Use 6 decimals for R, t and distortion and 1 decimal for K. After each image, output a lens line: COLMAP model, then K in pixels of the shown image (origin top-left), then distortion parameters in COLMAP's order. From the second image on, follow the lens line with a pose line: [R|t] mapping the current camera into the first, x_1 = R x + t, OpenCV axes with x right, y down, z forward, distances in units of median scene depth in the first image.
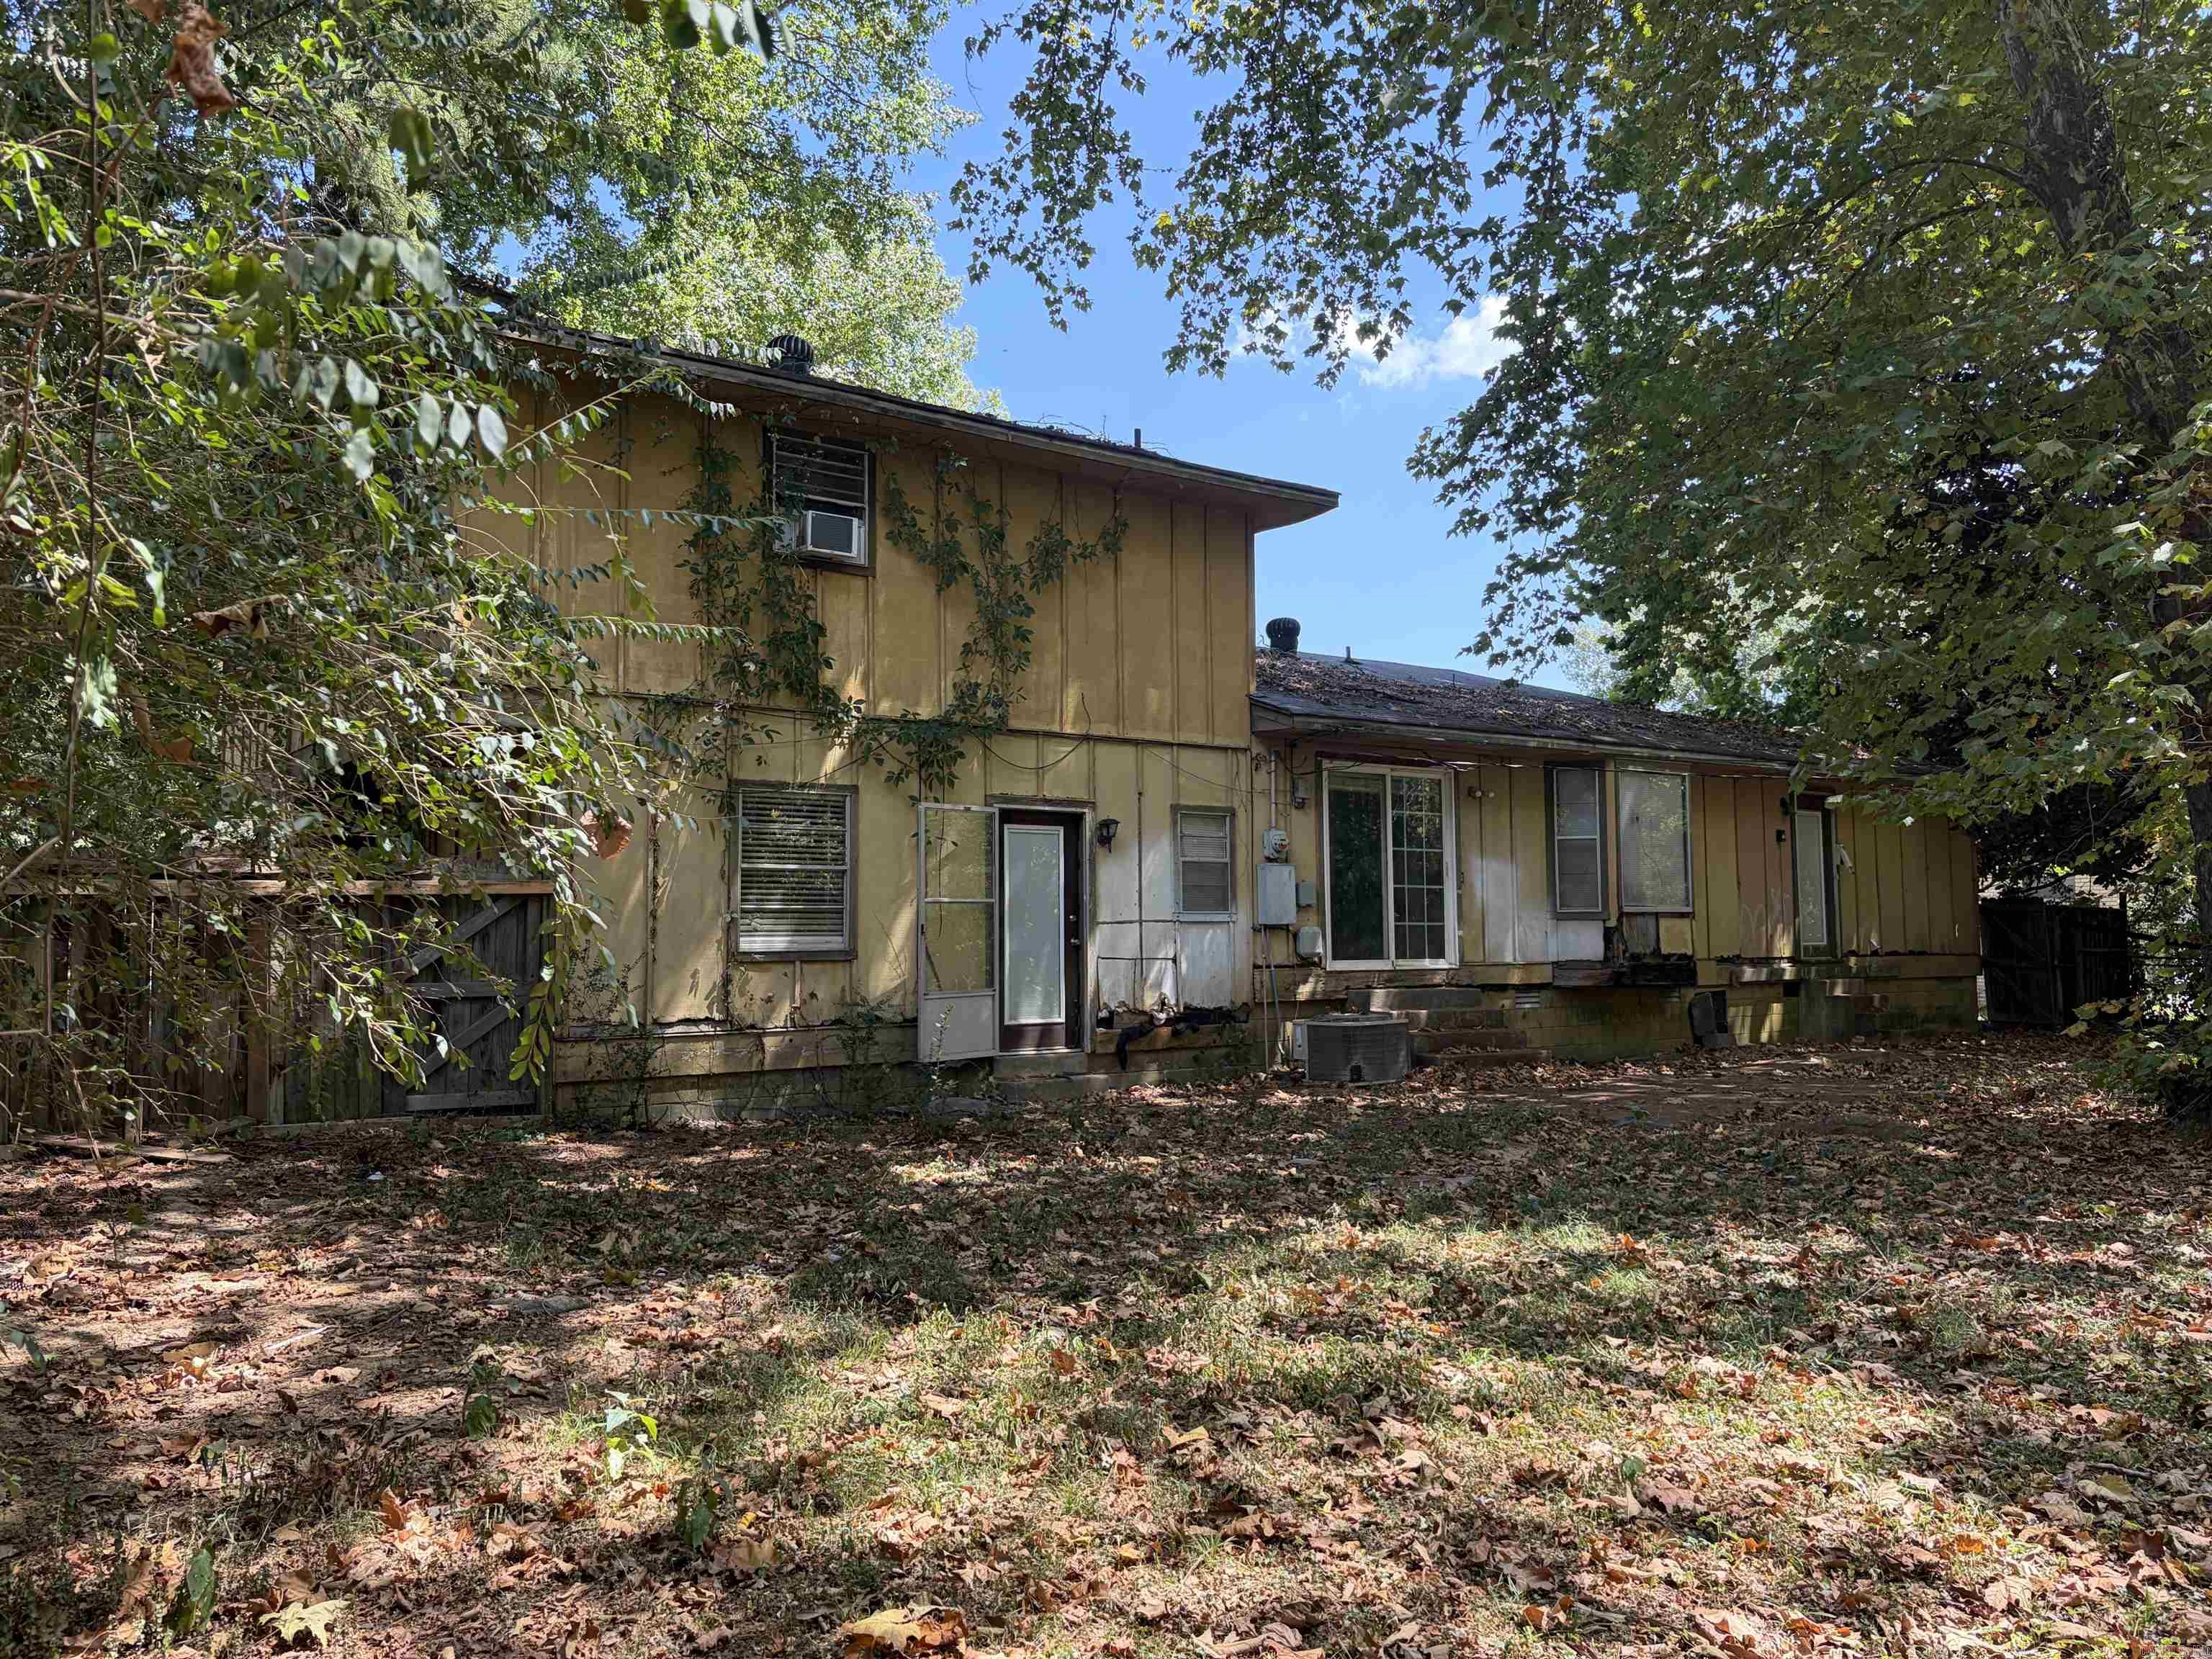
lens RADIAL K [[1676.4, 0, 1106.0], [0, 1676.4, 829.5], [0, 0, 1]] dist [-0.009444, -0.000250]
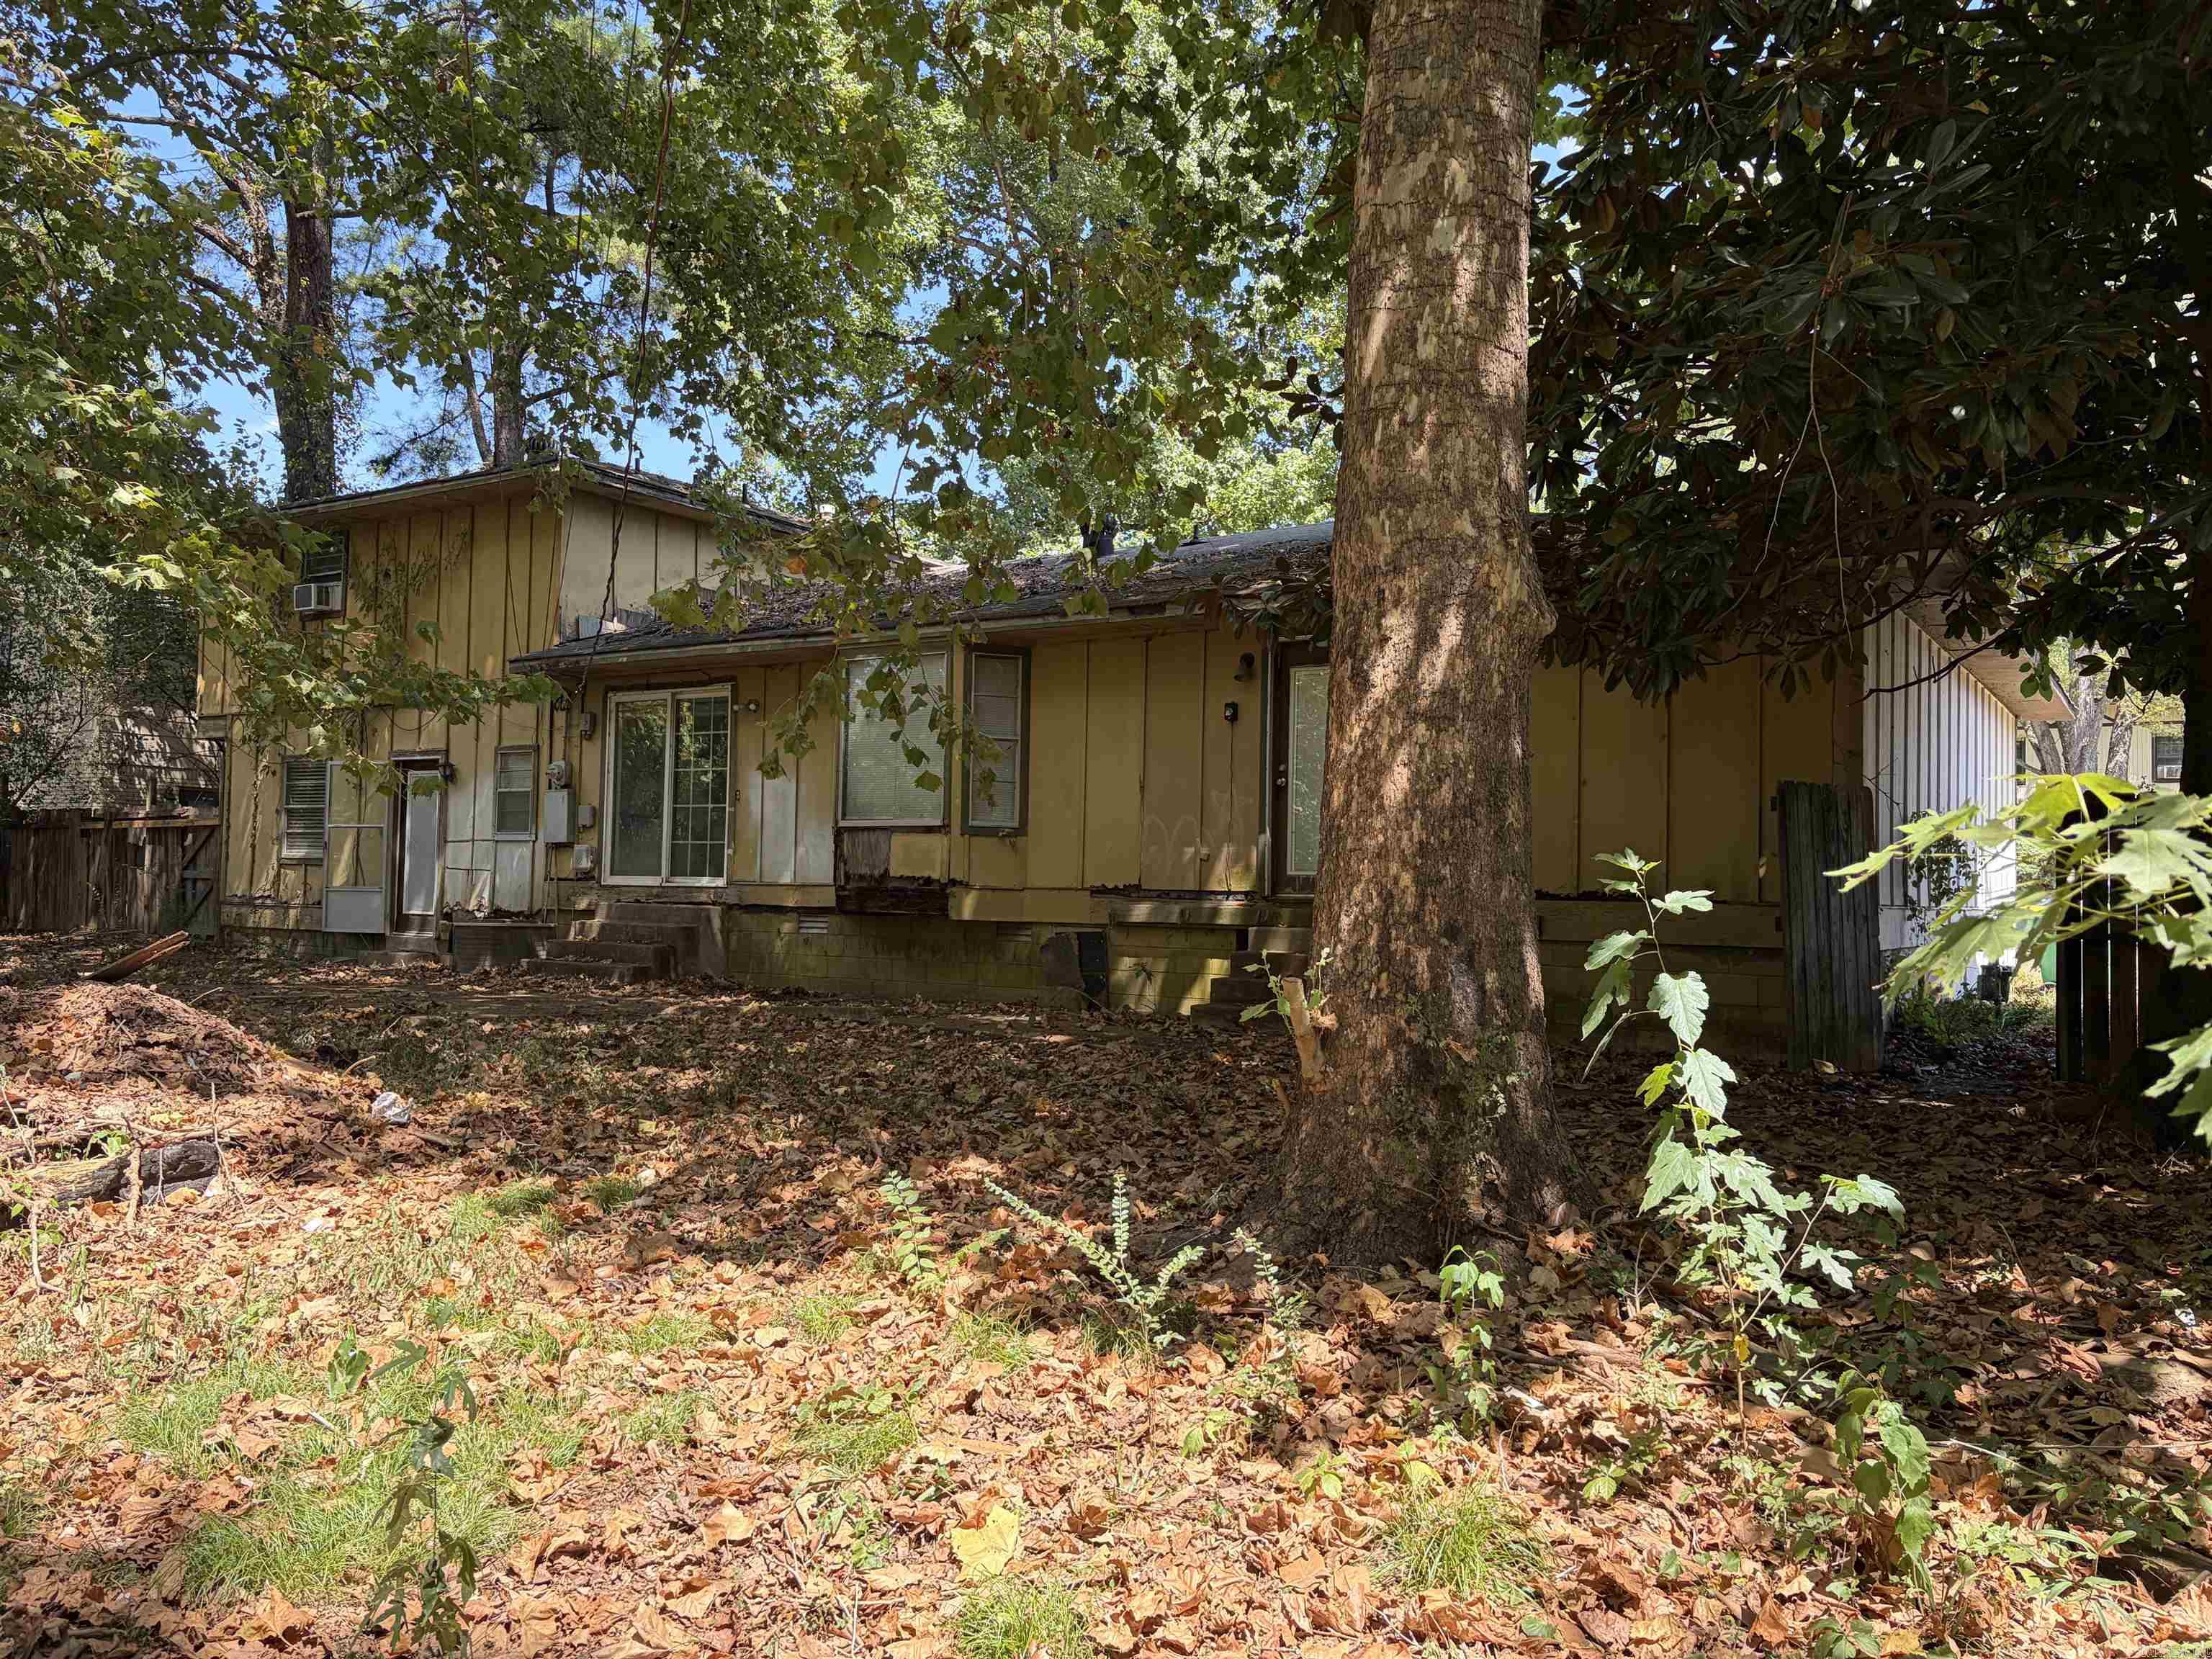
lens RADIAL K [[1676.4, 0, 1106.0], [0, 1676.4, 829.5], [0, 0, 1]] dist [-0.009444, -0.000250]
pose [[0.389768, -0.021664, -0.920658, 1.374719], [0.038638, 0.999228, -0.007155, 0.073435], [0.920102, -0.032784, 0.390304, 0.935094]]
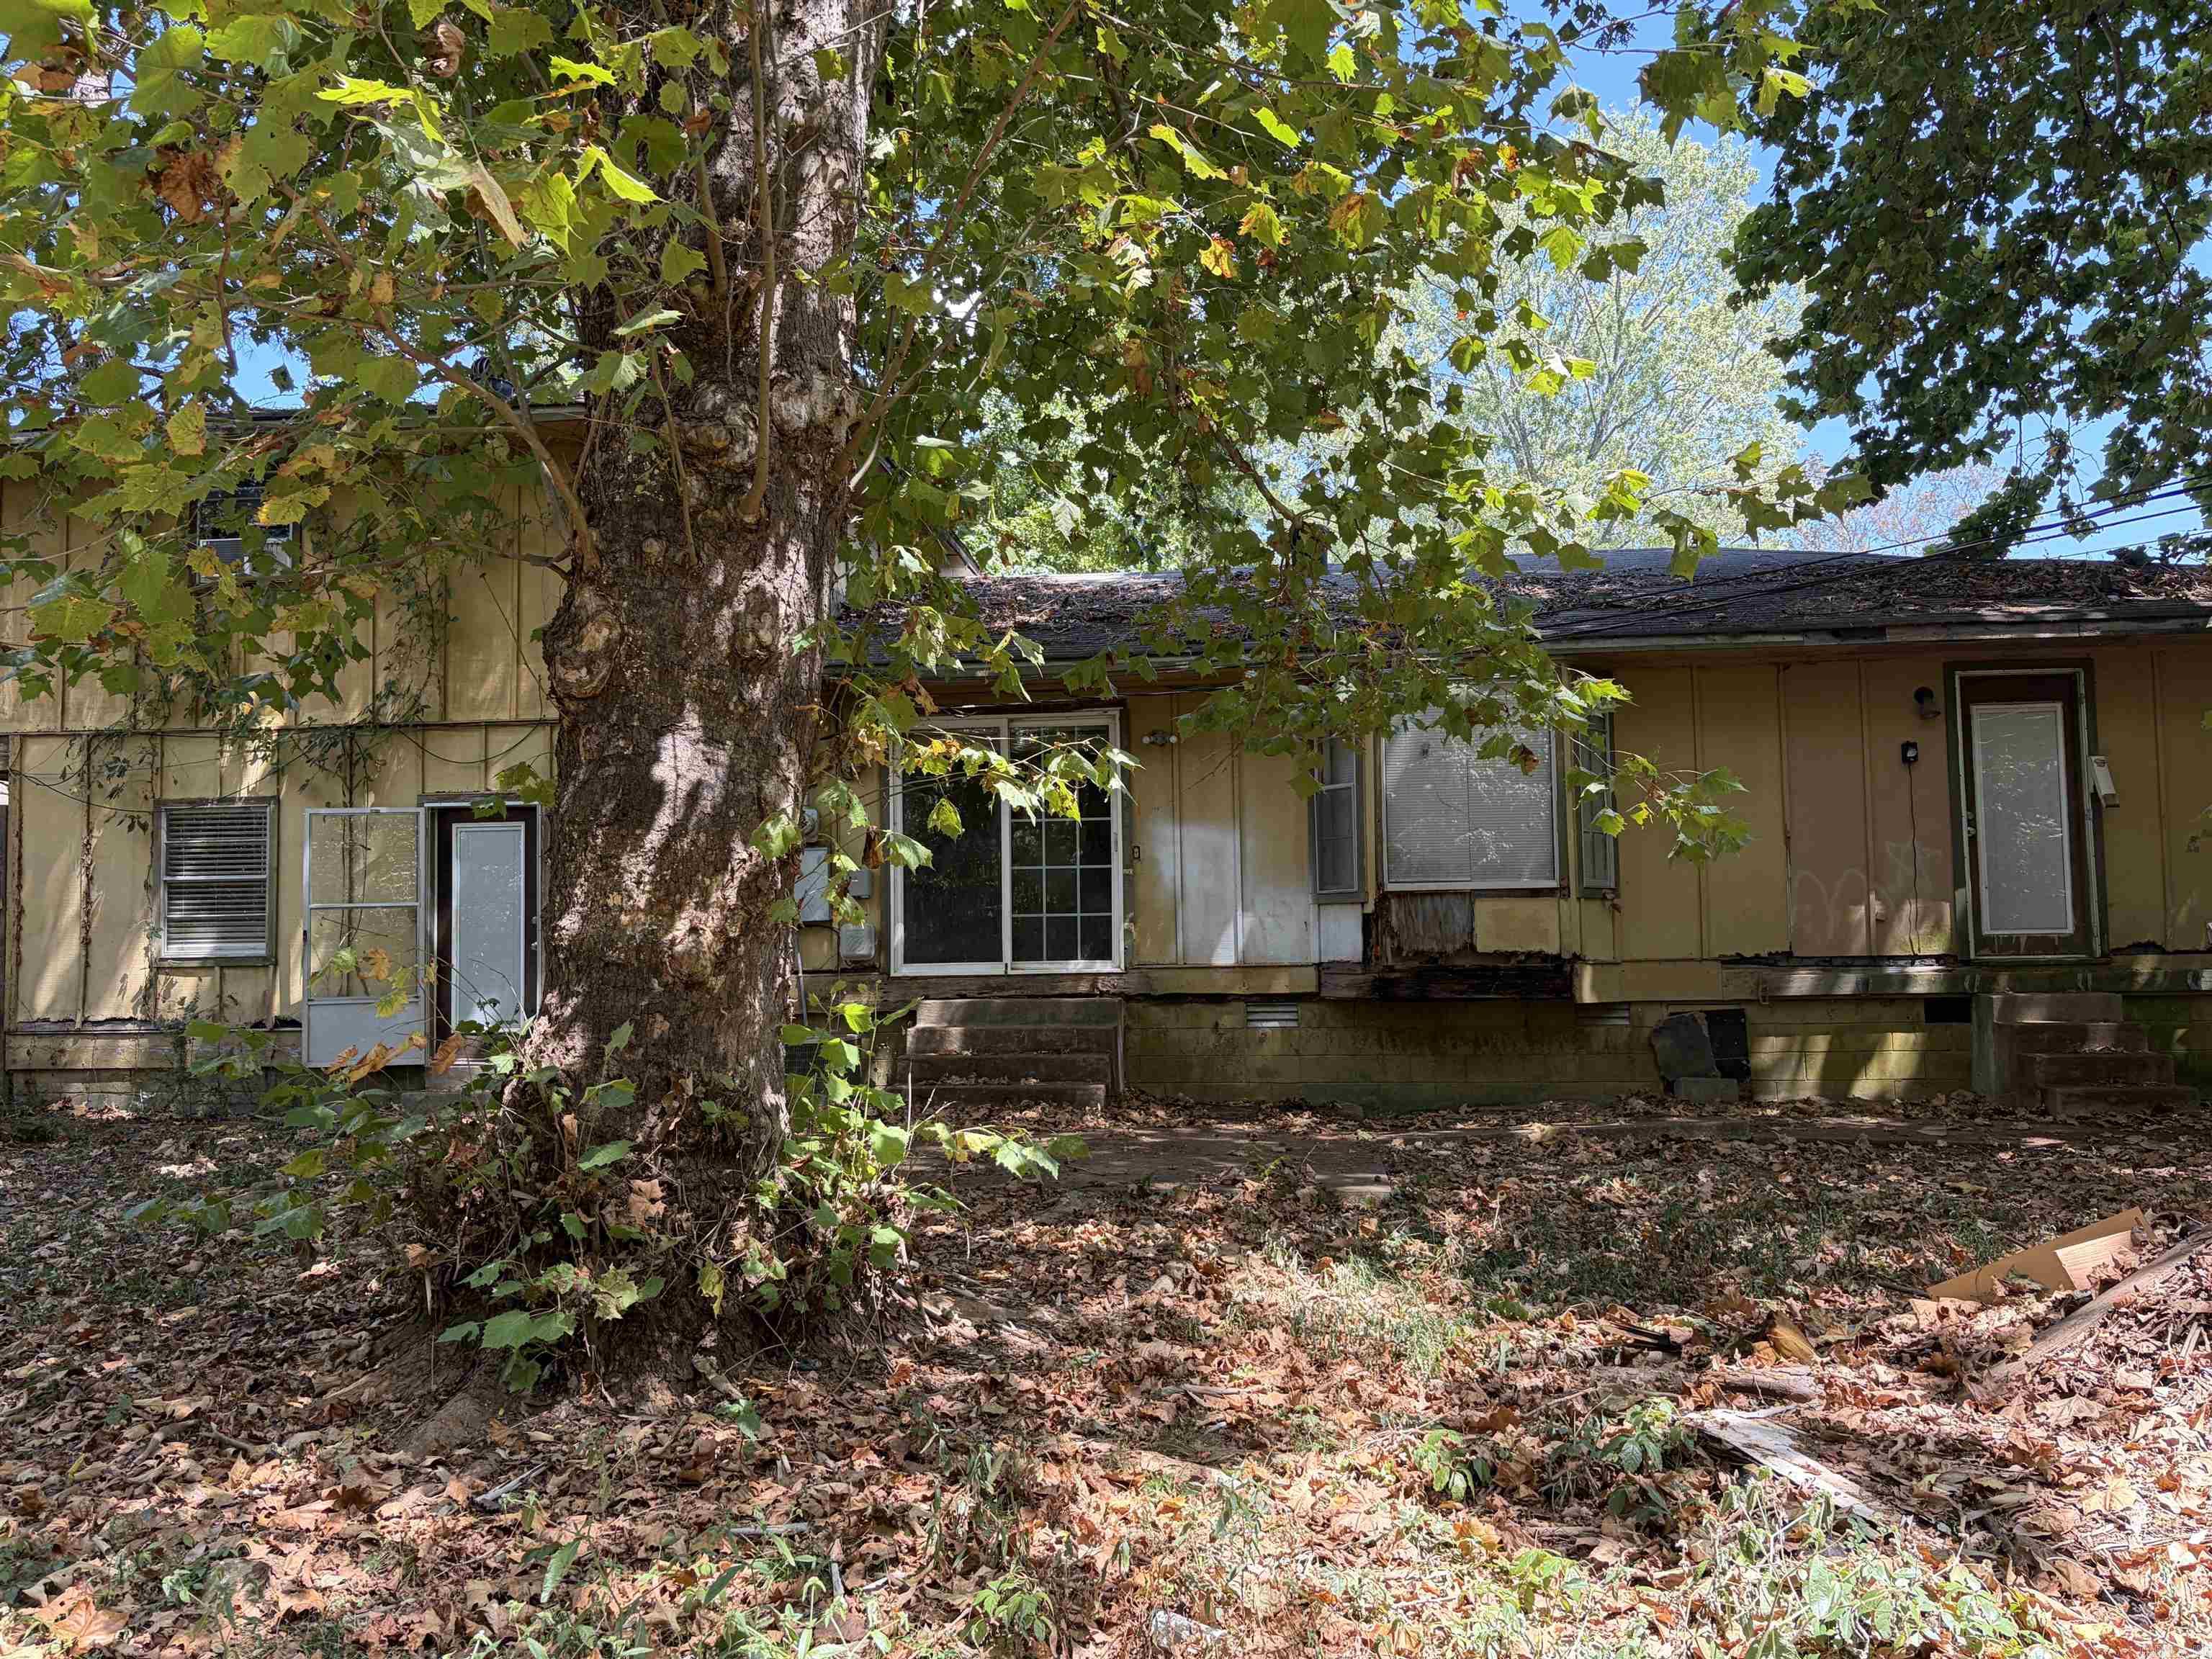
lens RADIAL K [[1676.4, 0, 1106.0], [0, 1676.4, 829.5], [0, 0, 1]] dist [-0.009444, -0.000250]
pose [[0.750682, -0.048283, -0.658897, 0.798693], [0.055612, 0.998404, -0.009802, 0.028836], [0.658319, -0.029284, 0.752170, 0.491221]]
